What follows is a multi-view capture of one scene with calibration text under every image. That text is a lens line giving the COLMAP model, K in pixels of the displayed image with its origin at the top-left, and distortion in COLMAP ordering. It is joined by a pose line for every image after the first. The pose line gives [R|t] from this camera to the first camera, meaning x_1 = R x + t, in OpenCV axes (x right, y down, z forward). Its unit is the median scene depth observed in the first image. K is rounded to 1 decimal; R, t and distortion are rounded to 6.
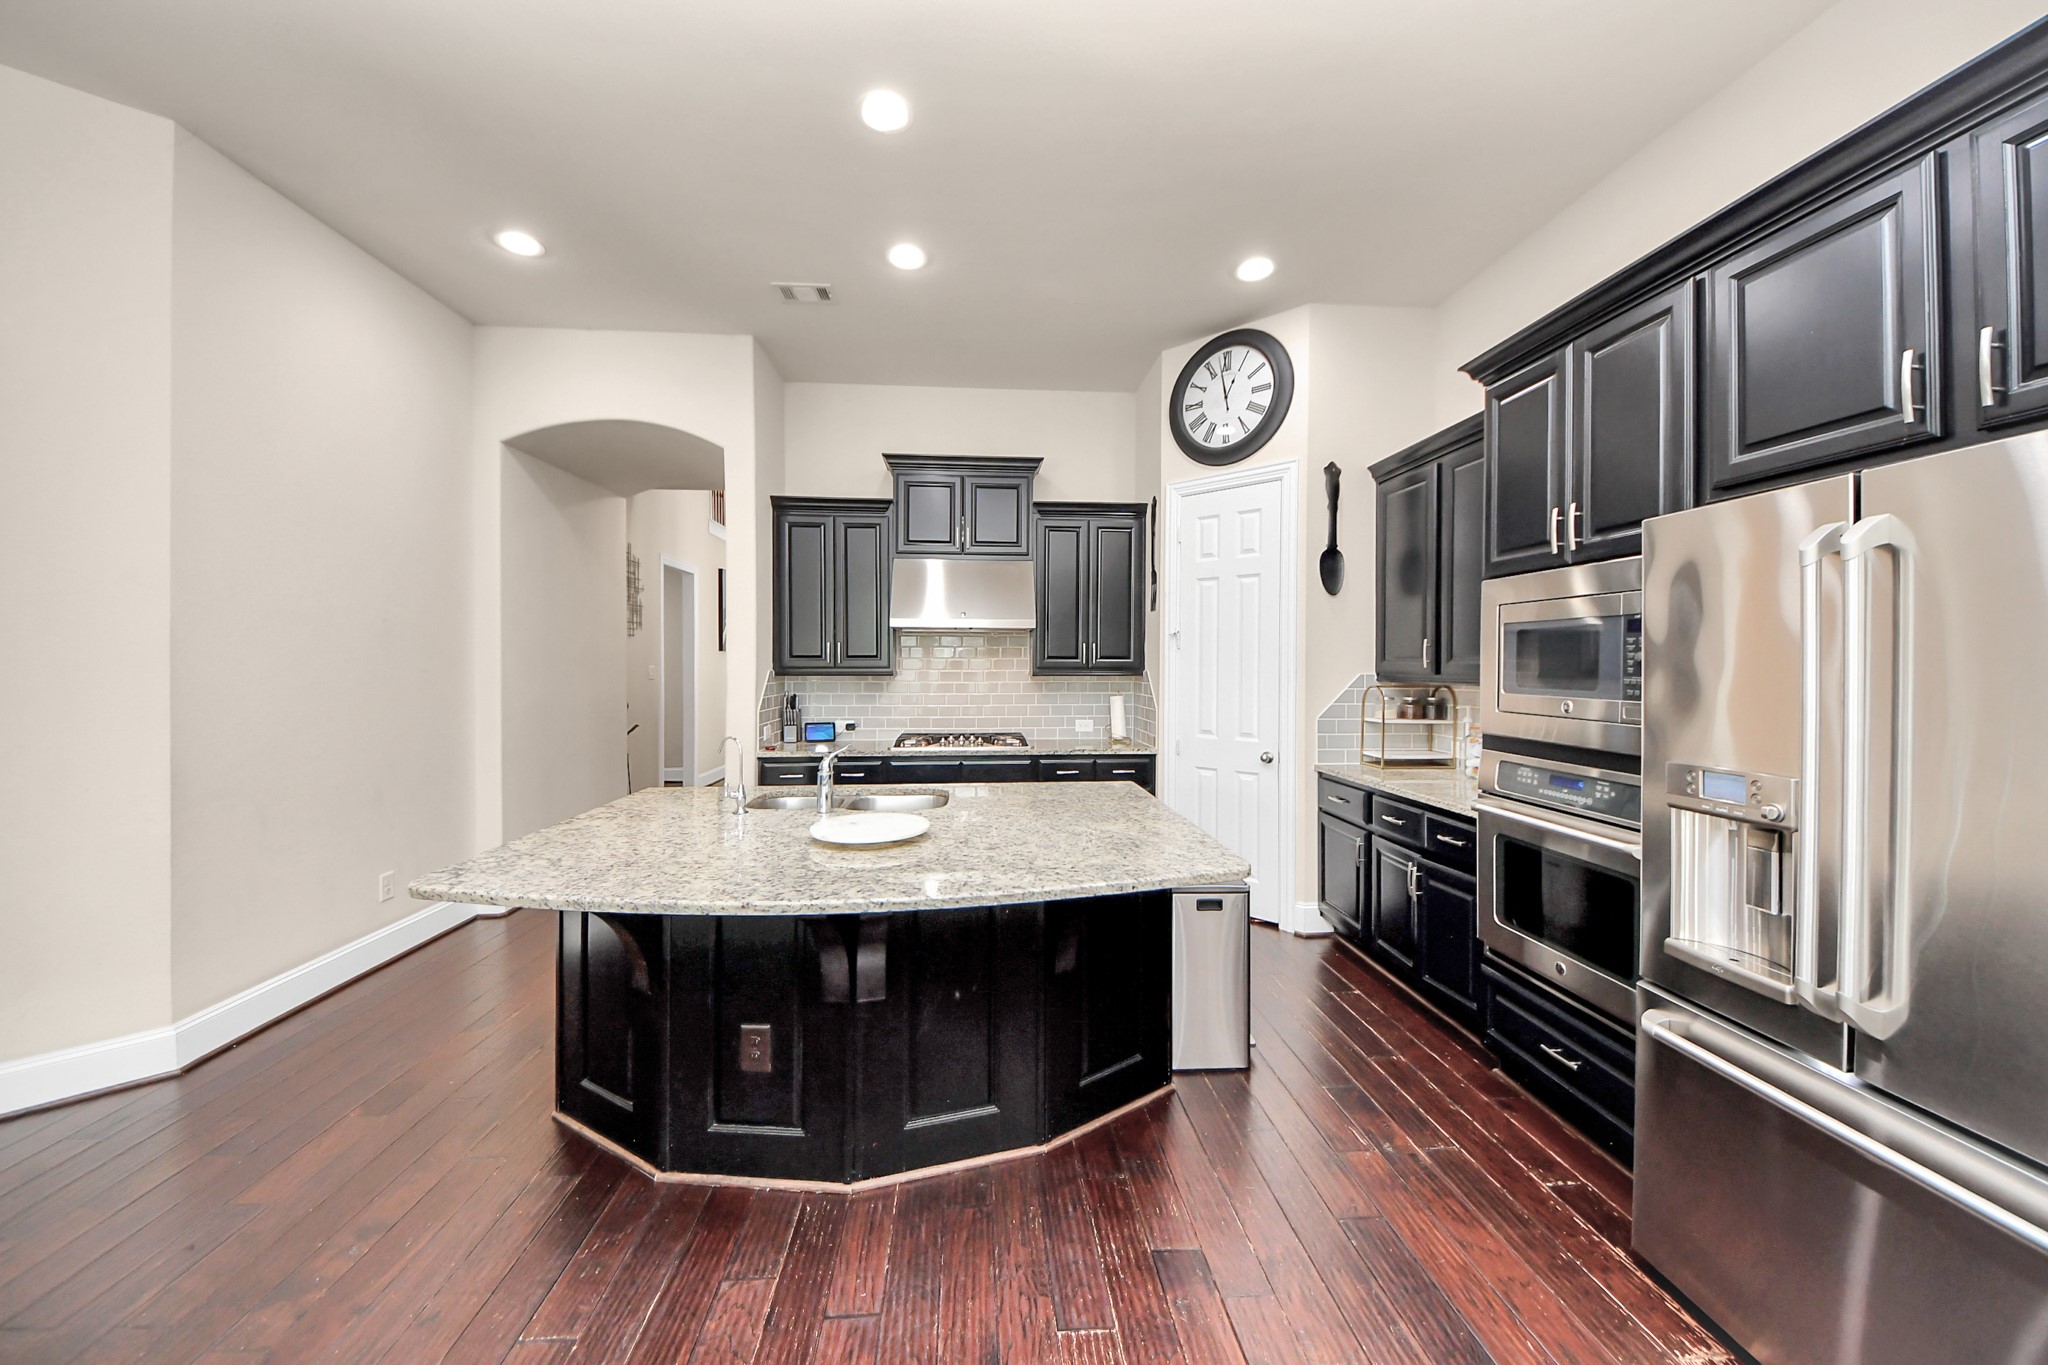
lens RADIAL K [[745.2, 0, 1024.1], [0, 745.2, 685.8], [0, 0, 1]] dist [0.035522, -0.023509]
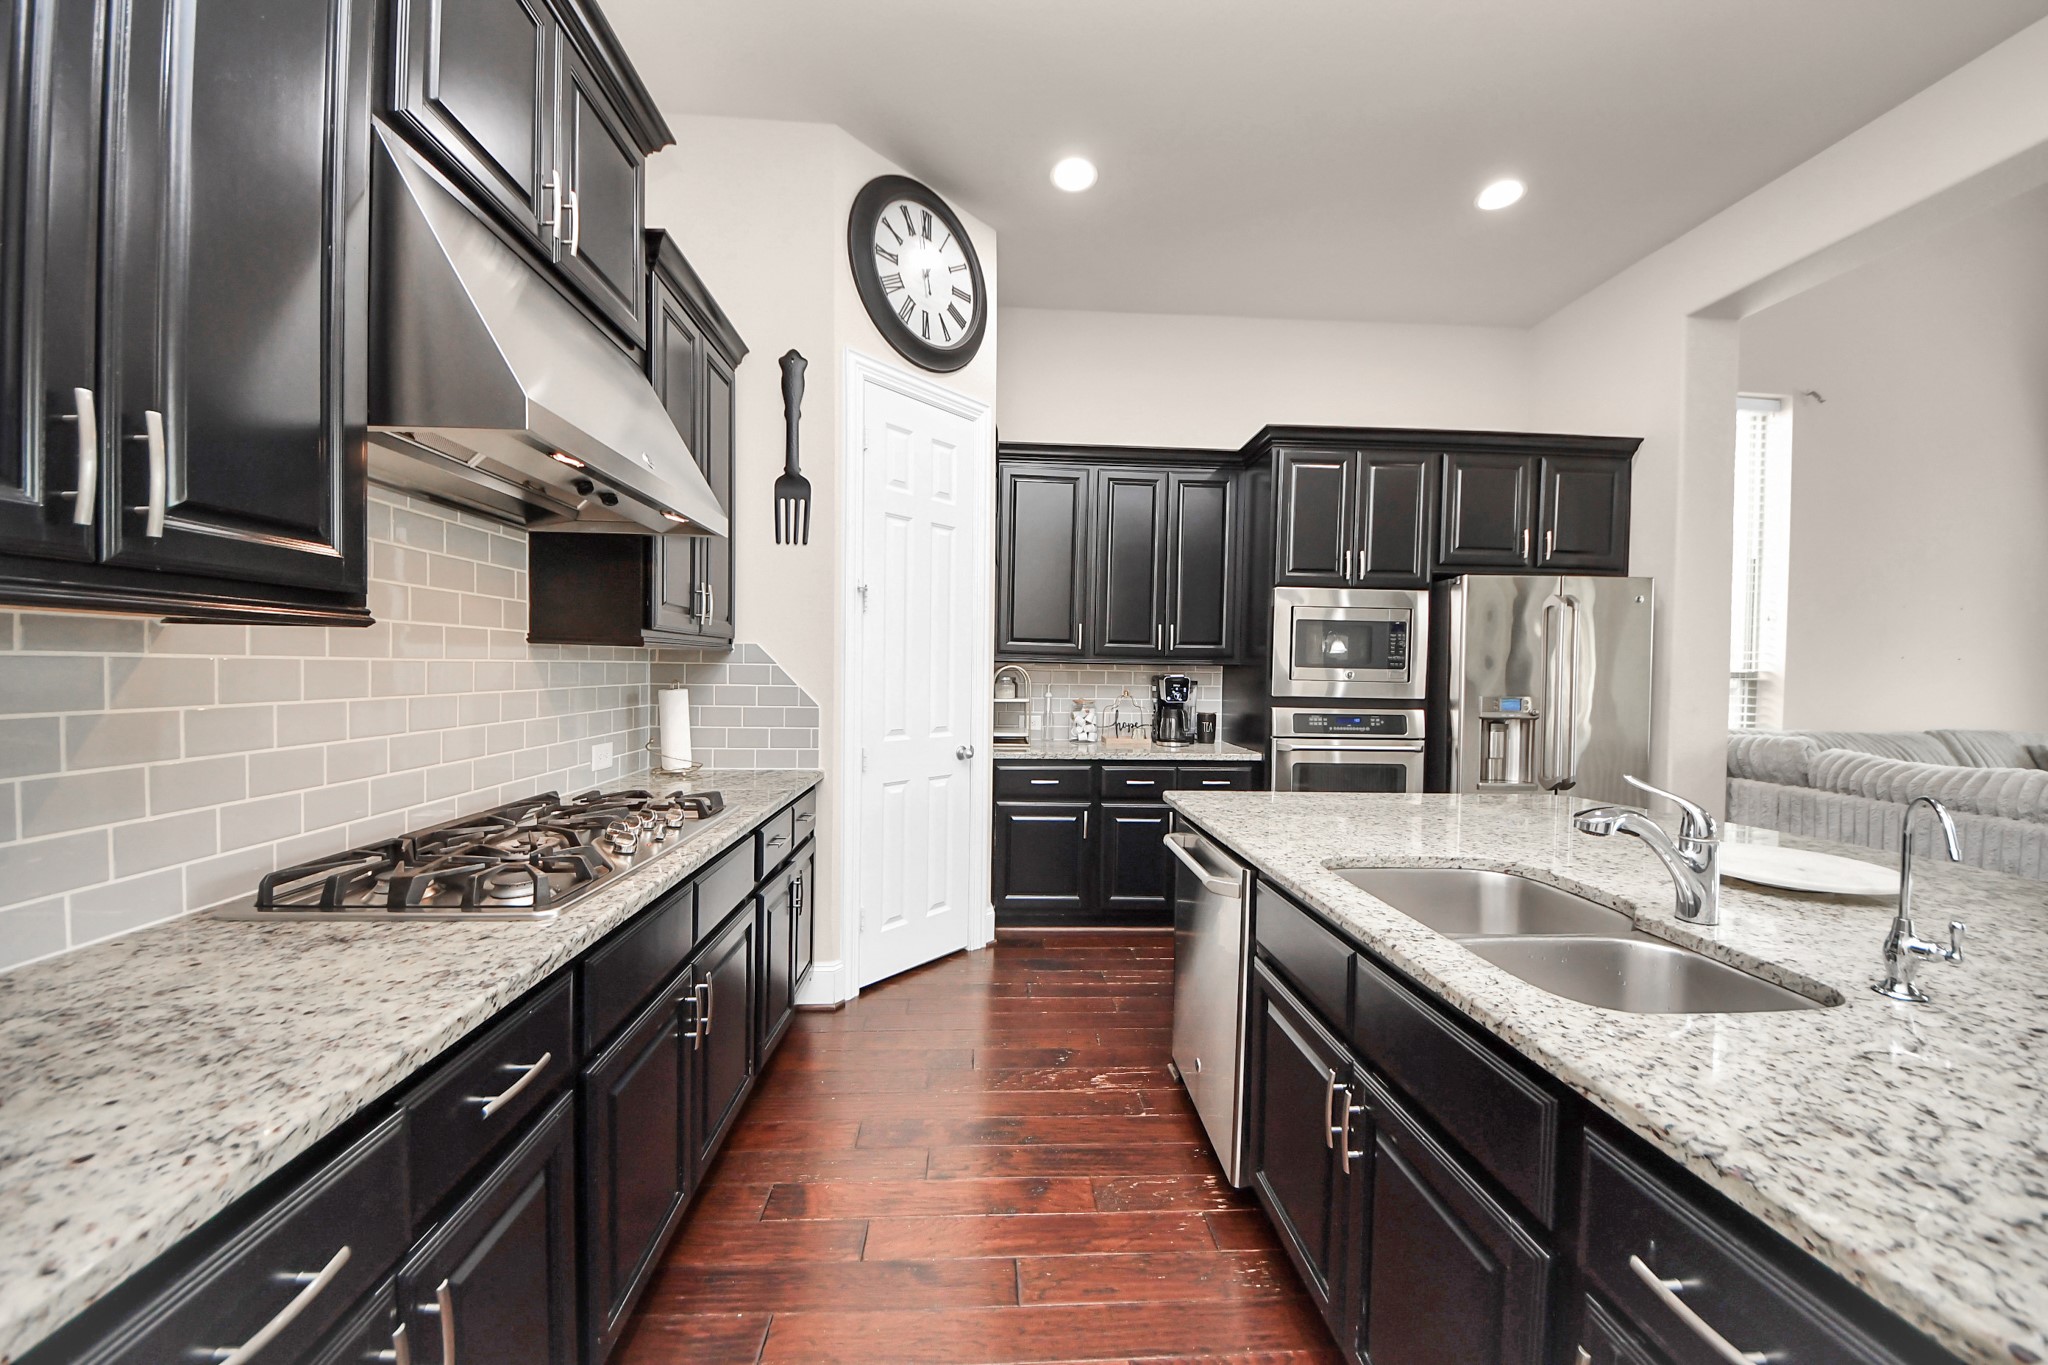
lens RADIAL K [[745.0, 0, 1027.4], [0, 745.0, 692.4], [0, 0, 1]] dist [0.036764, -0.022733]
pose [[-0.002728, -0.030896, 0.999519, -0.511173], [0.010148, 0.999470, 0.030922, 0.004480], [-0.999945, 0.010228, -0.002413, 0.957080]]
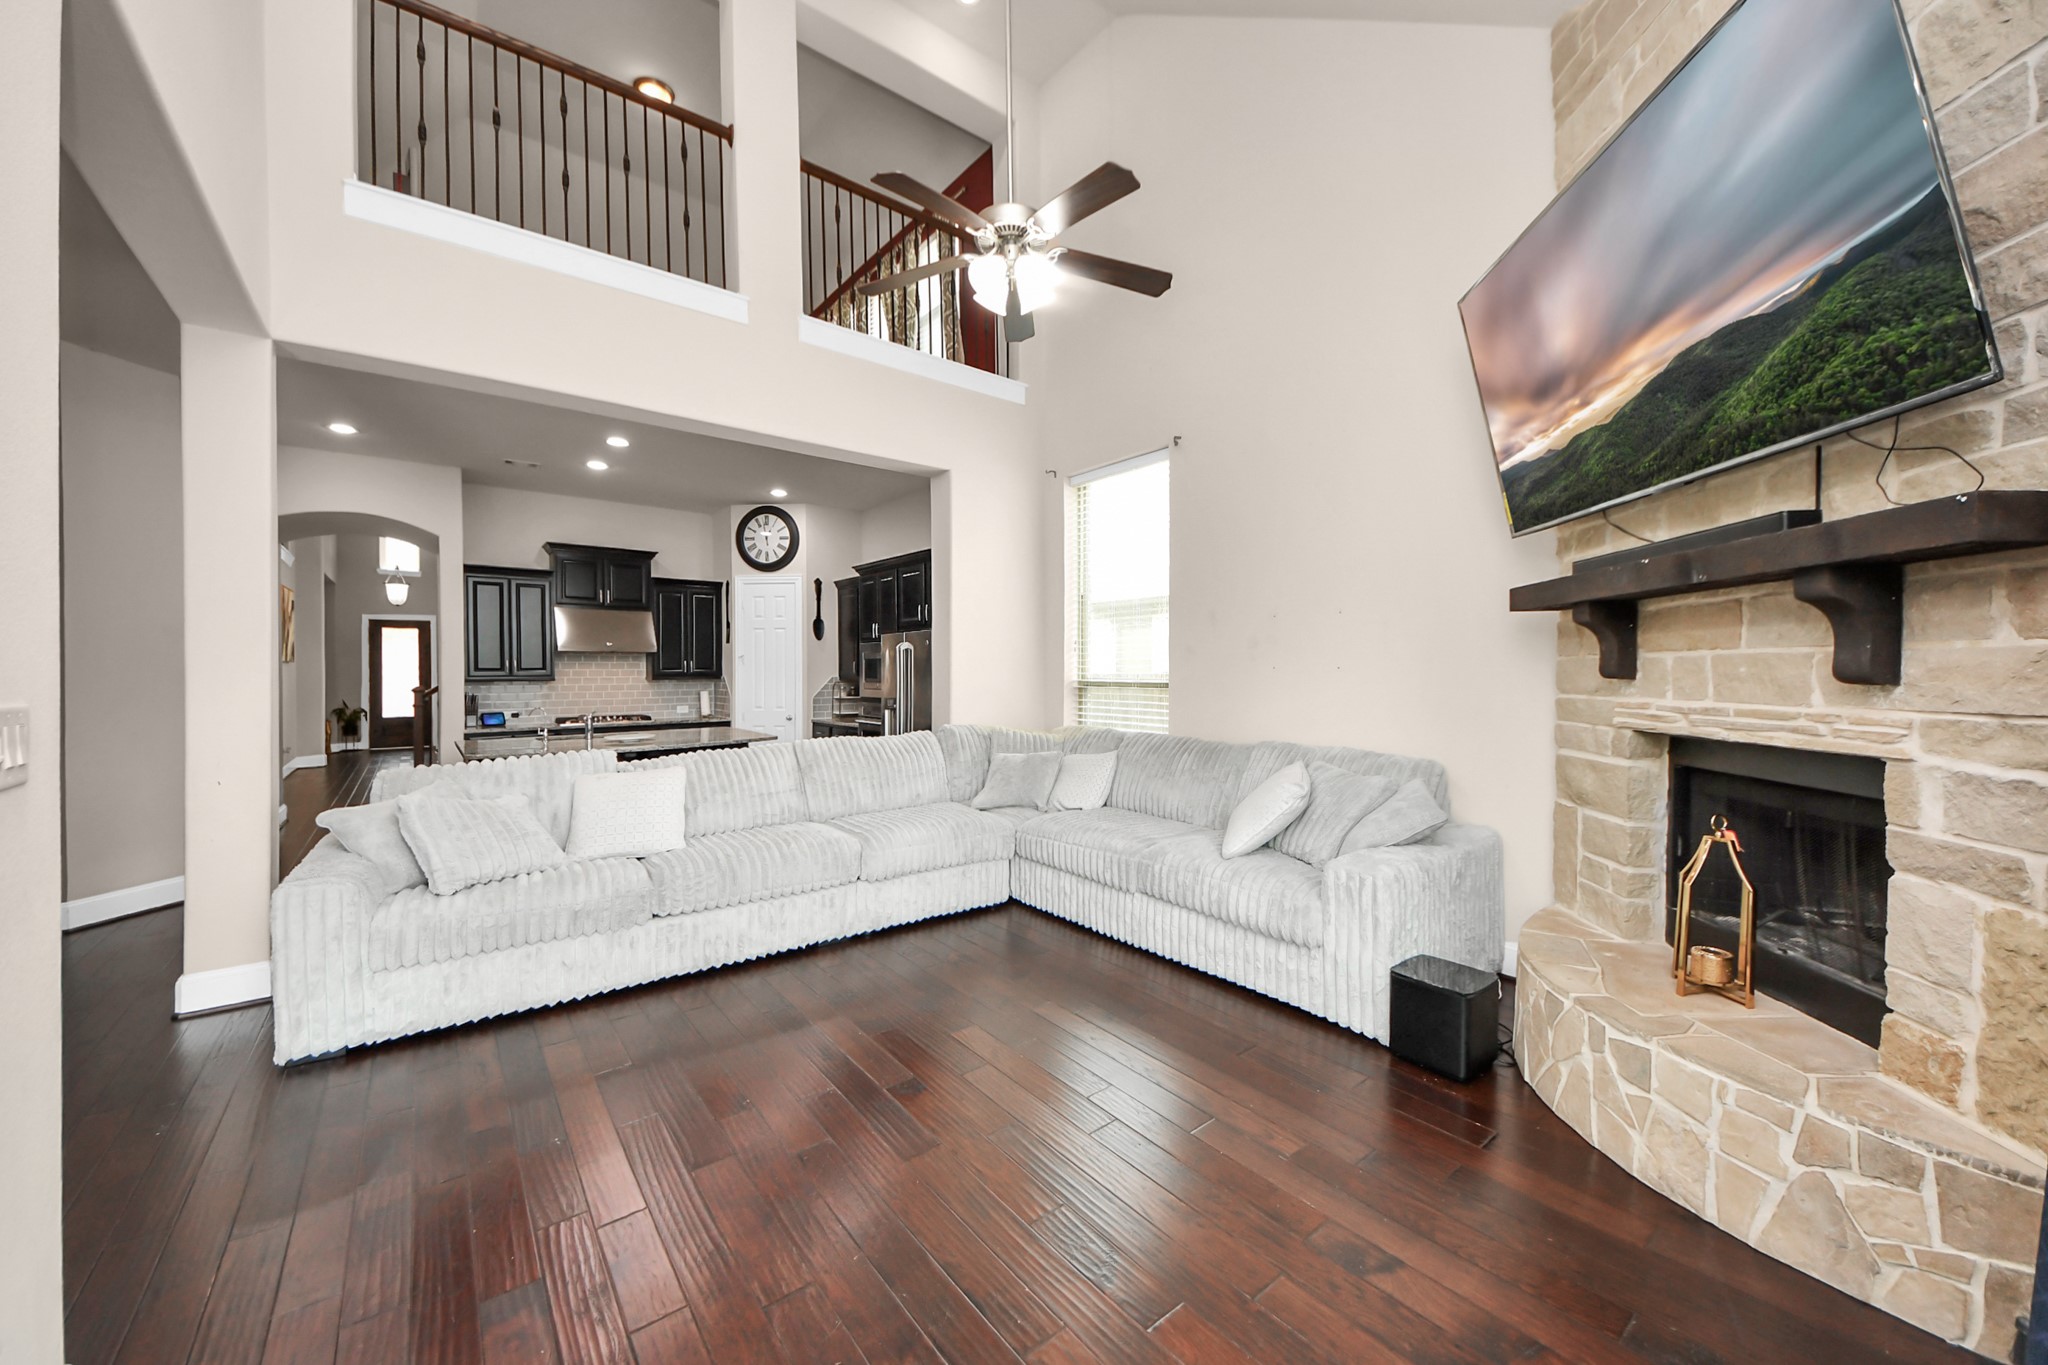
lens RADIAL K [[745.2, 0, 1024.1], [0, 745.2, 685.8], [0, 0, 1]] dist [0.035522, -0.023509]
pose [[0.819307, -0.018173, 0.573067, -0.334047], [0.020601, 0.999785, 0.002253, 0.016505], [-0.572984, 0.009960, 0.819506, -1.071709]]
